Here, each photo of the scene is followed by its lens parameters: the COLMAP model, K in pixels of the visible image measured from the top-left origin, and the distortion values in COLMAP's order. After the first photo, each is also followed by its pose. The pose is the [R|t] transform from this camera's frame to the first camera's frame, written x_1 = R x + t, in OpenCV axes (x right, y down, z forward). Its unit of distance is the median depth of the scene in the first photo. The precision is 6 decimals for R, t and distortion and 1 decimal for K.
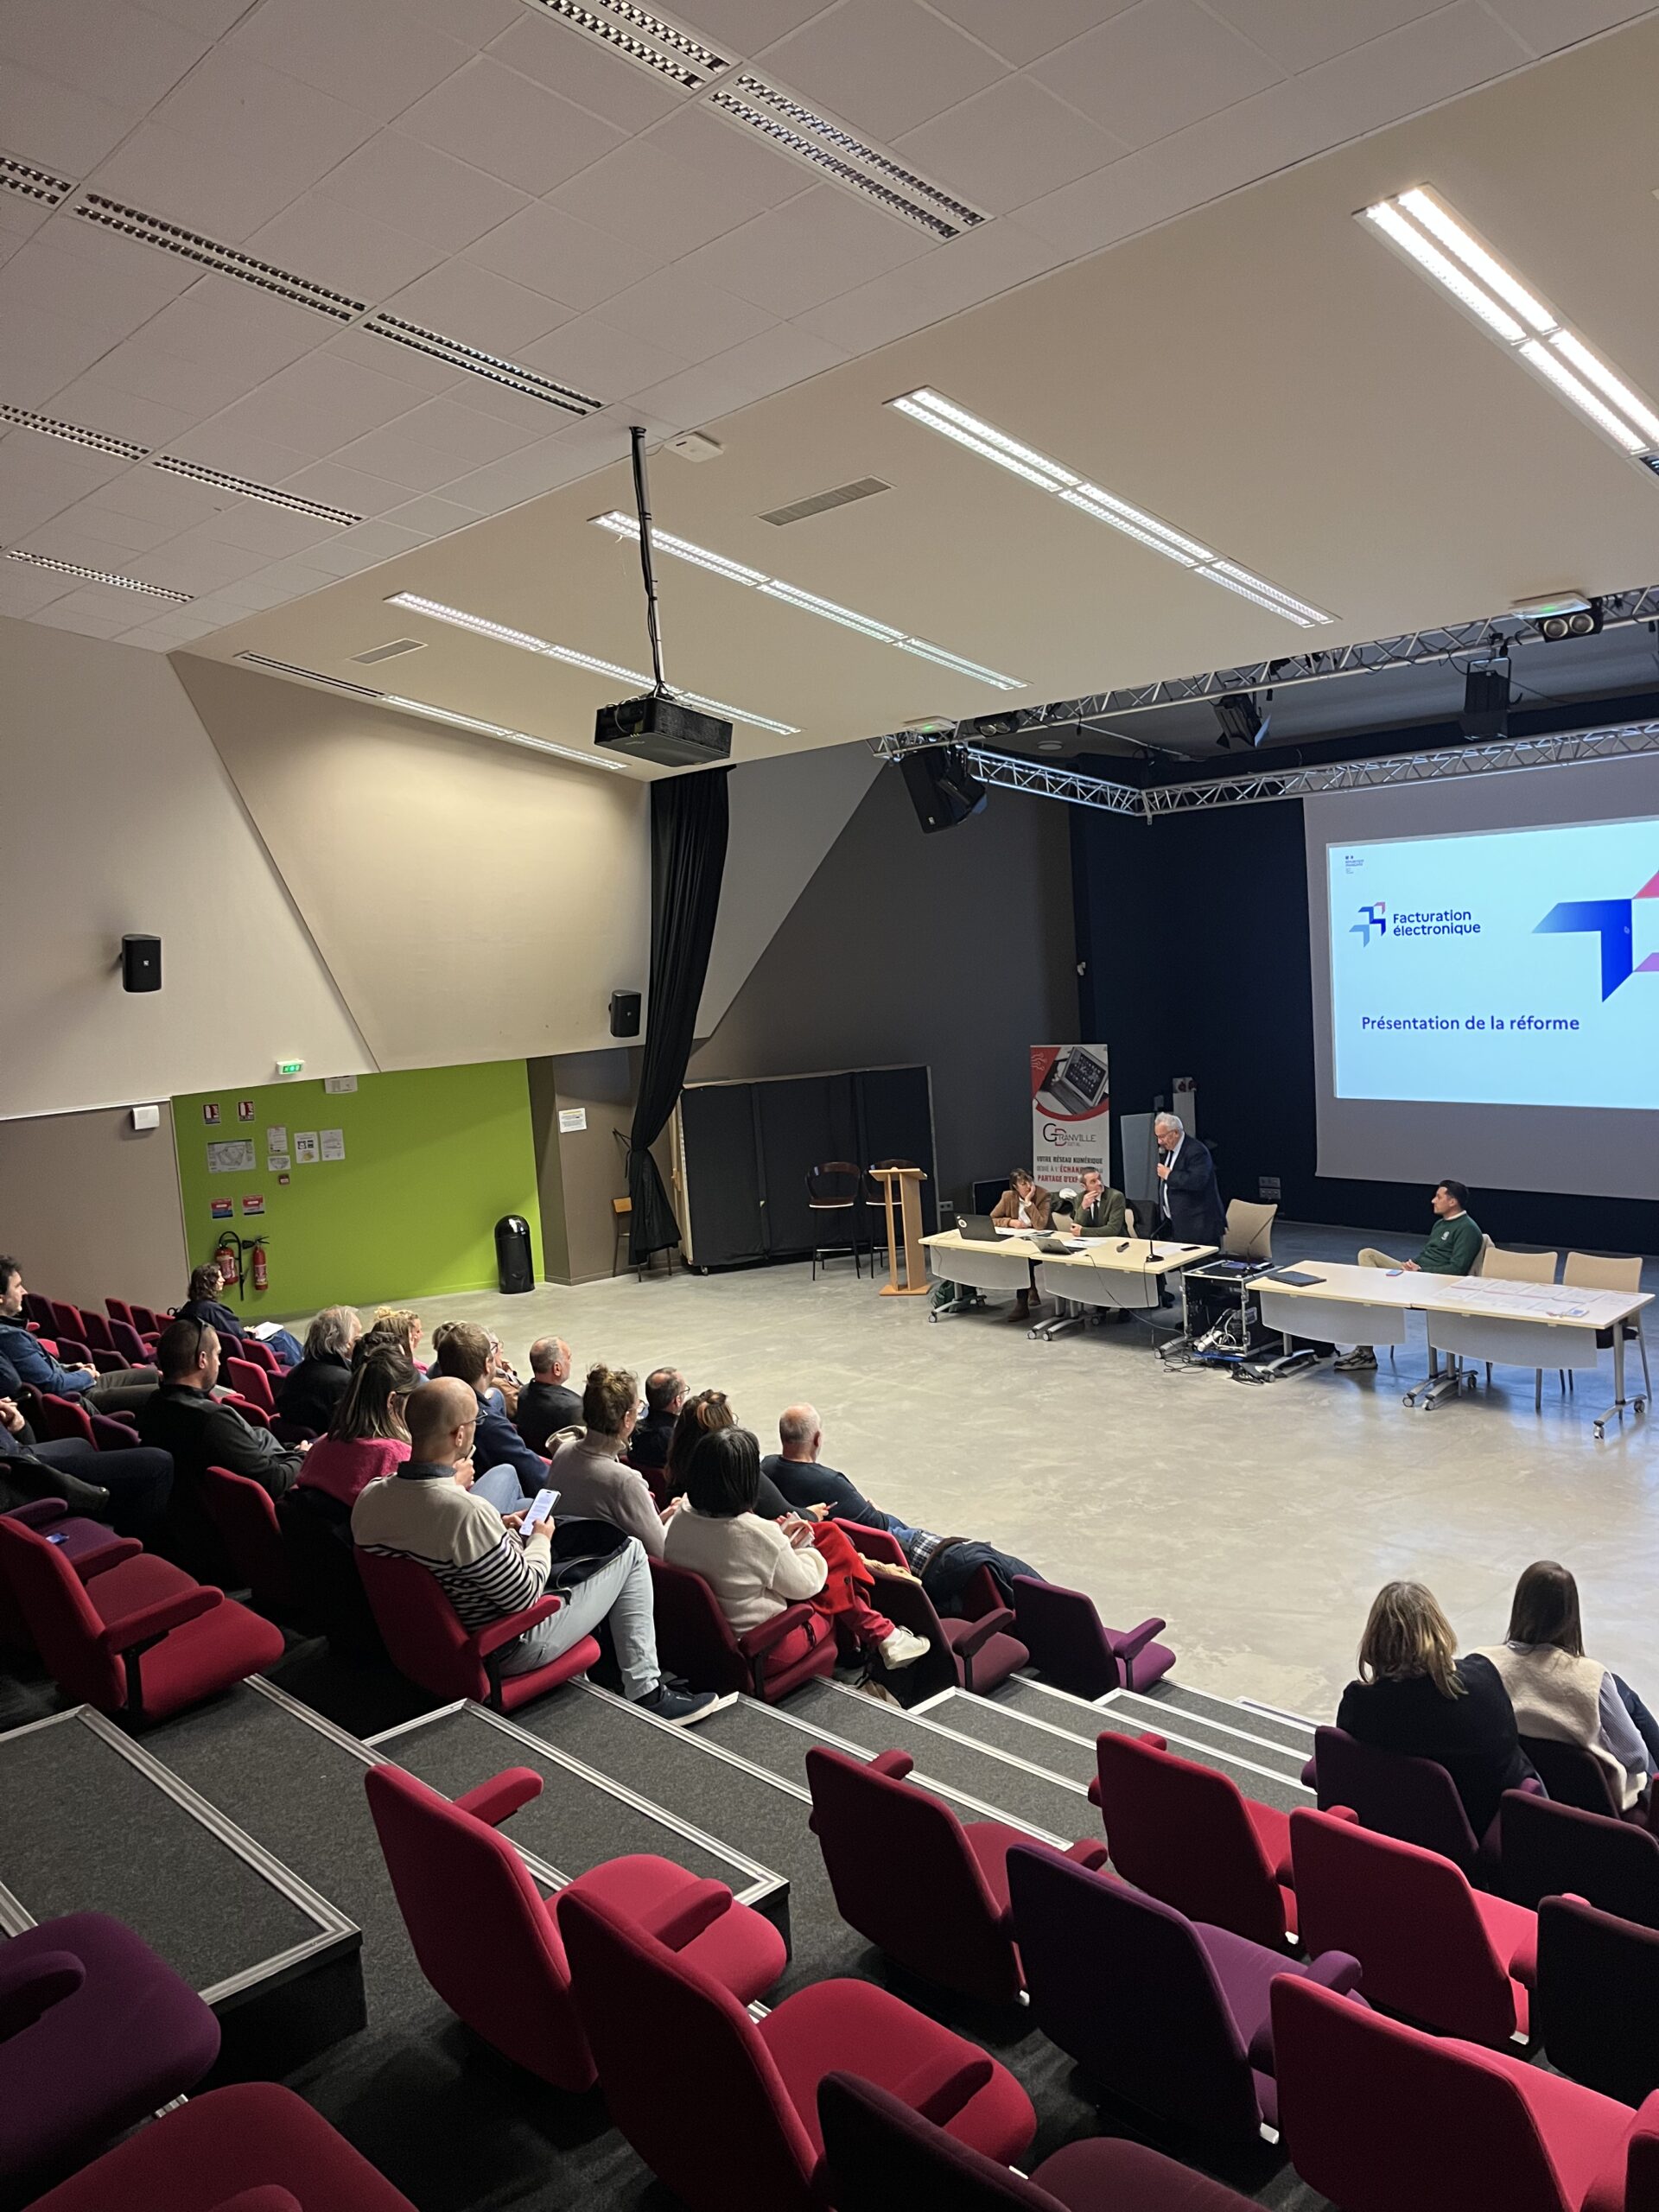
lens RADIAL K [[1645.3, 0, 829.5], [0, 1645.3, 1106.0], [0, 0, 1]] dist [0.030678, -0.001306]
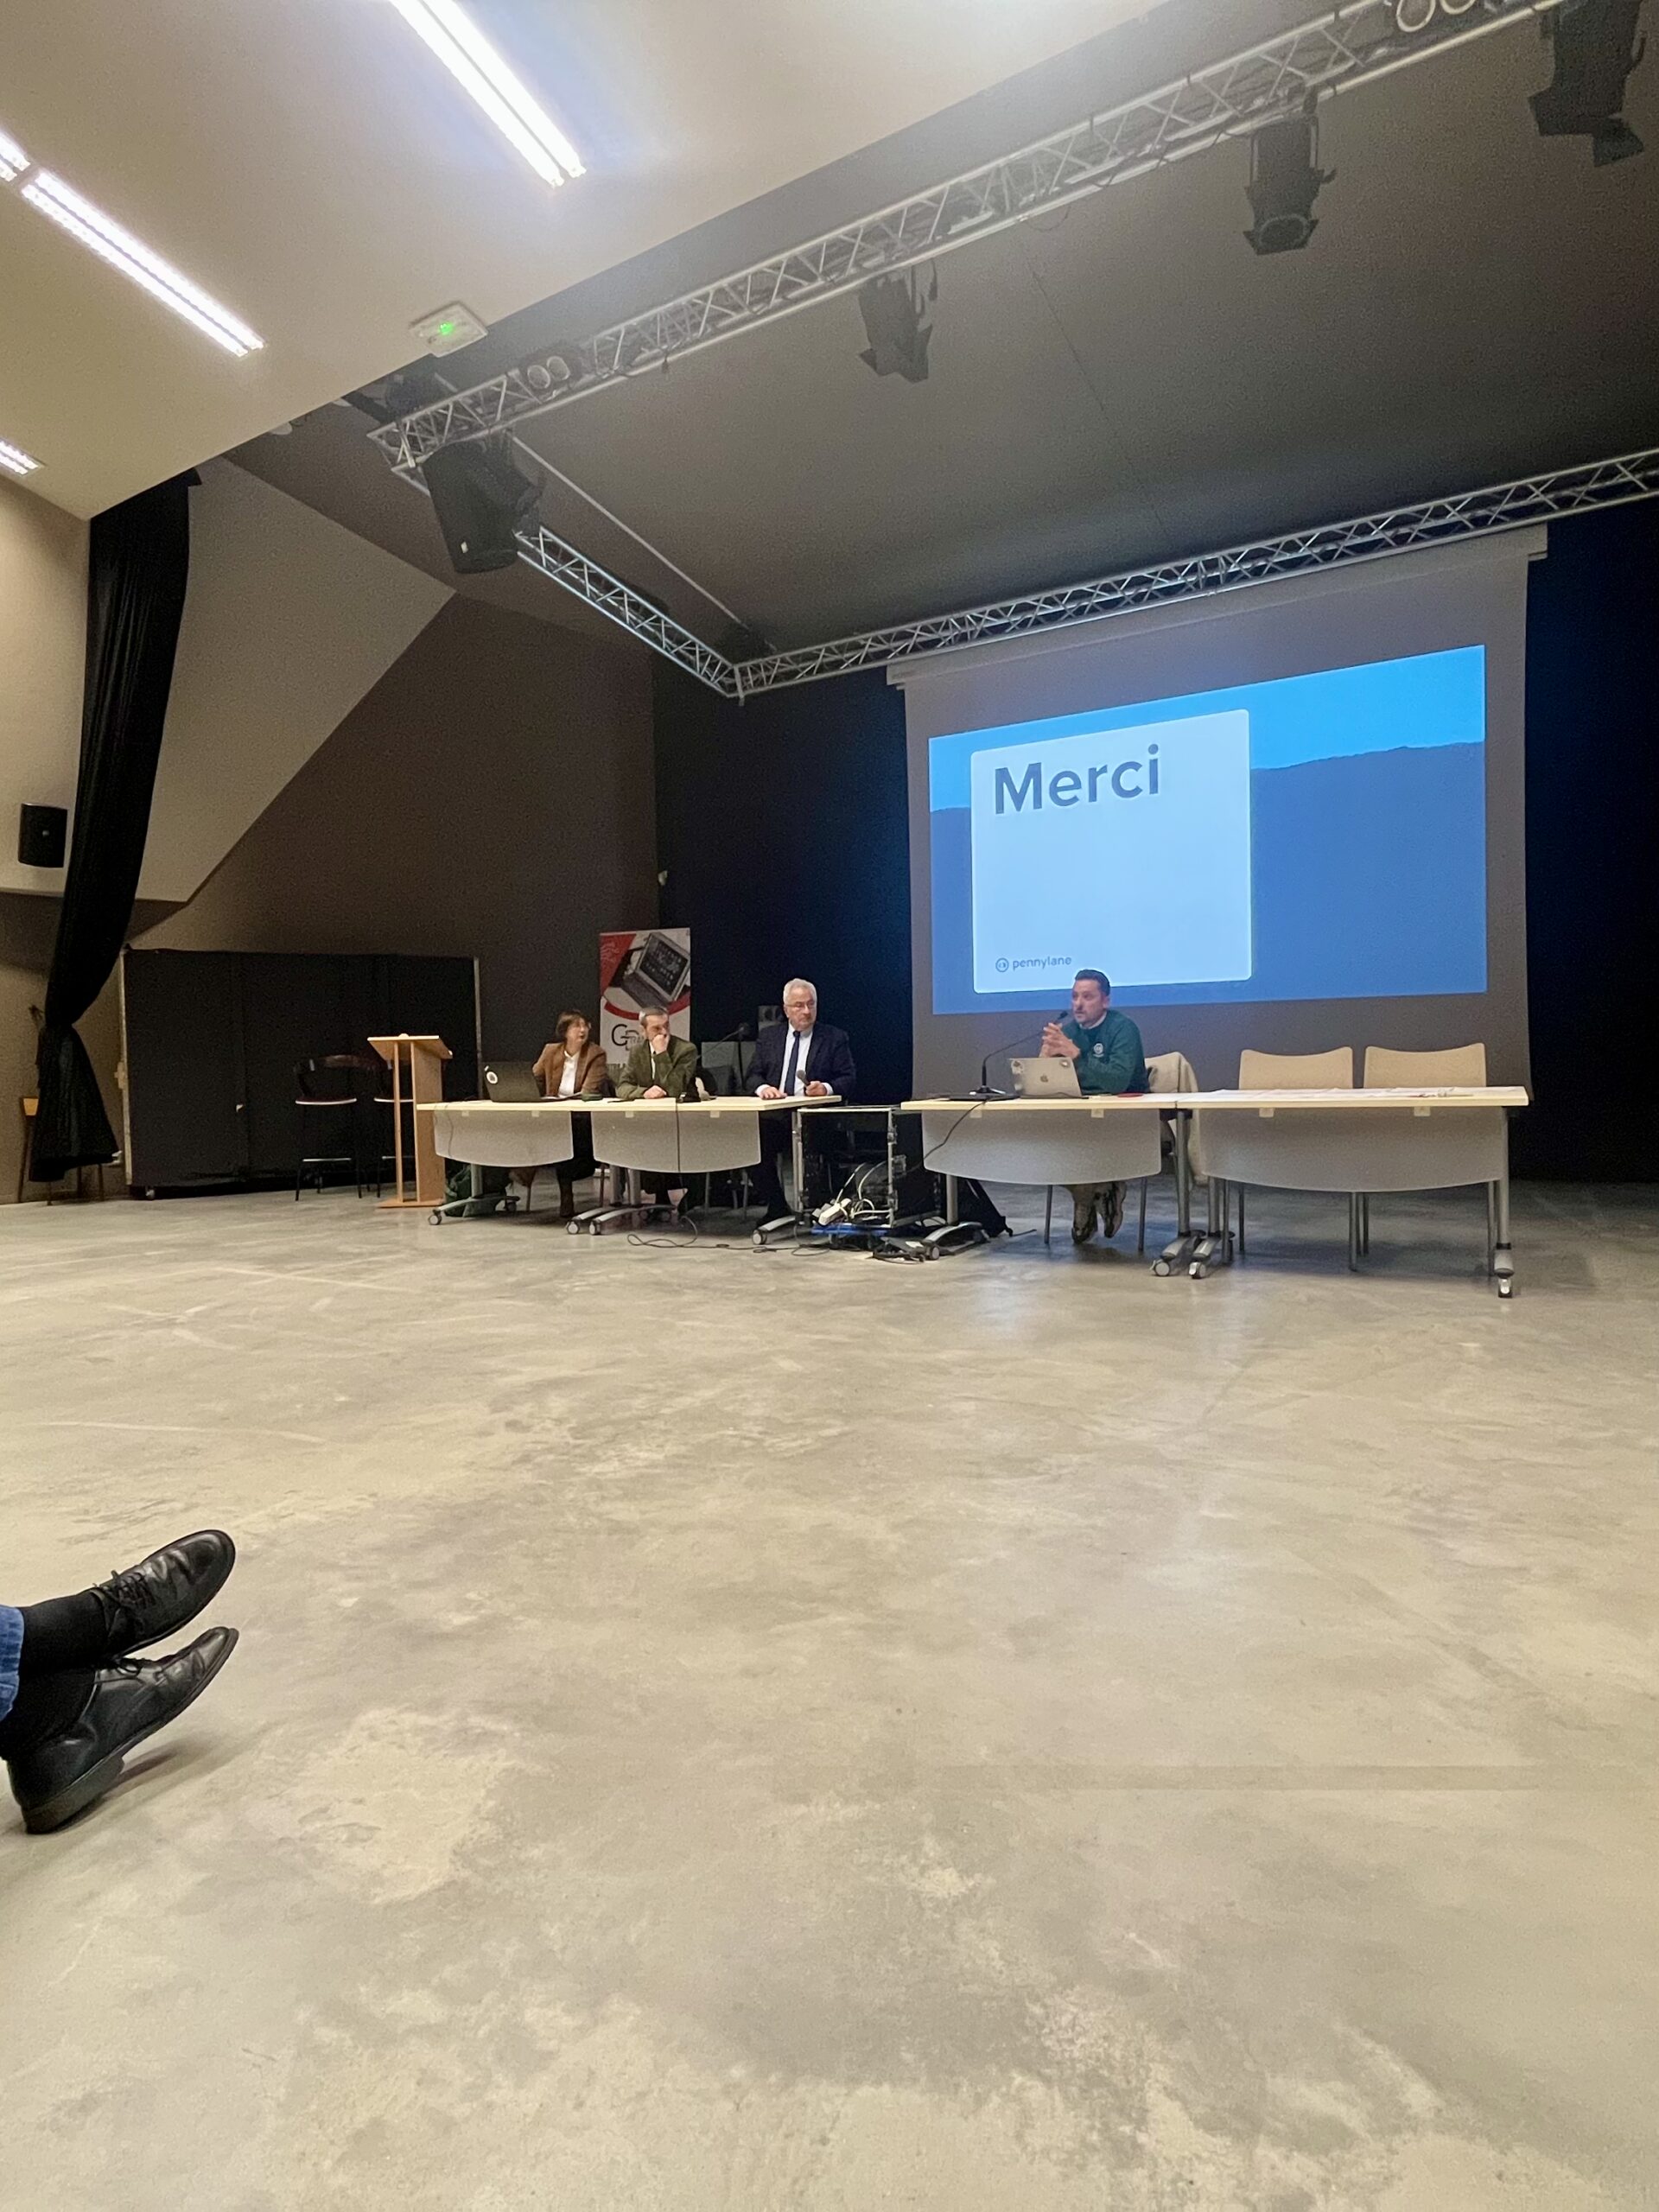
lens RADIAL K [[1155.6, 0, 829.5], [0, 1155.6, 1106.0], [0, 0, 1]] dist [0.003149, -0.000105]
pose [[0.956948, 0.041901, 0.287219, 0.094450], [-0.015167, 0.995392, -0.094681, 0.147783], [-0.289863, 0.086248, 0.953174, 0.564952]]
